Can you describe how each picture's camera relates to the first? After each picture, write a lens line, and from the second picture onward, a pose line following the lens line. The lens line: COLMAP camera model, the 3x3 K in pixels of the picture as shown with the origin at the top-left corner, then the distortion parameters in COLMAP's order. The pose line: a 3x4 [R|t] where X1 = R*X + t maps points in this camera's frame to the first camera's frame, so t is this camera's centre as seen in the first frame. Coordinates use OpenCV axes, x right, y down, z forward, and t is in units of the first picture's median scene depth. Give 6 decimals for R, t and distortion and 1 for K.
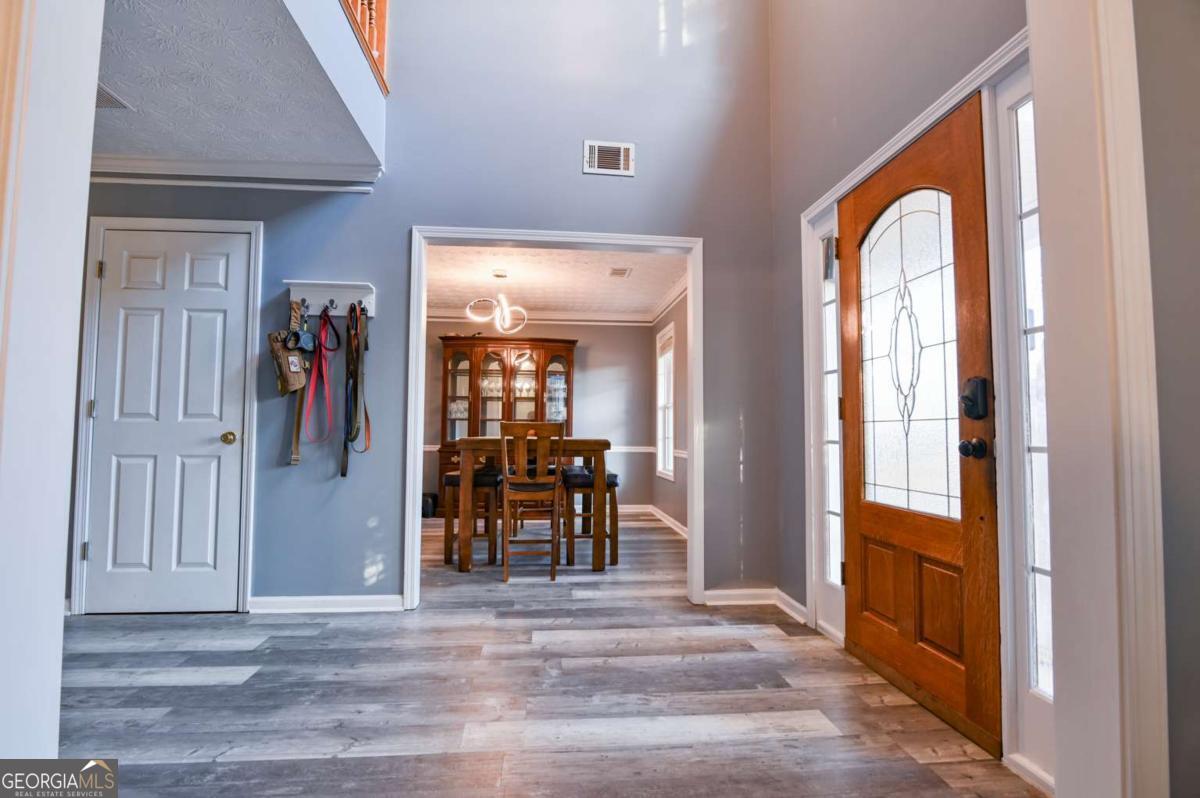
lens RADIAL K [[592.8, 0, 595.1], [0, 592.8, 396.3], [0, 0, 1]] dist [-0.019710, 0.001694]
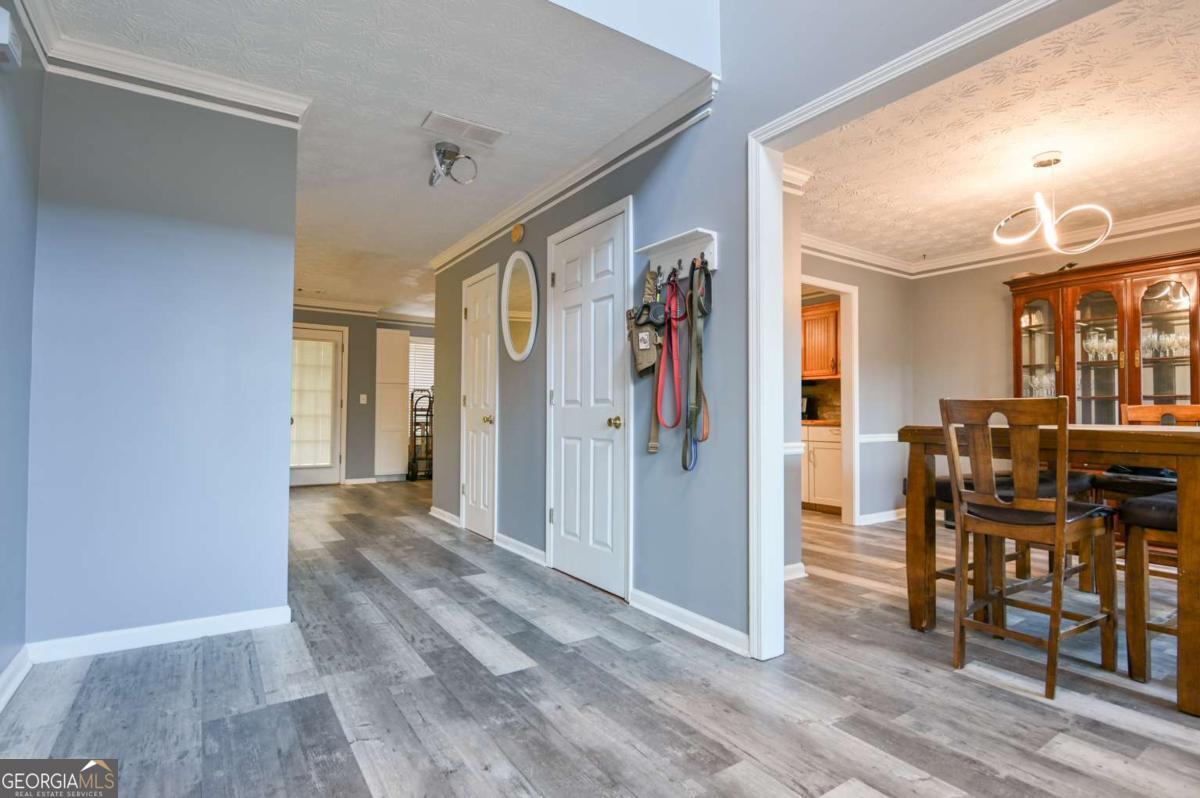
lens RADIAL K [[592.8, 0, 601.7], [0, 592.8, 397.7], [0, 0, 1]] dist [-0.019710, 0.001694]
pose [[0.476258, -0.029352, -0.878815, 0.250172], [0.051128, 0.998676, -0.005648, 0.033813], [0.877818, -0.042242, 0.477128, 0.509357]]
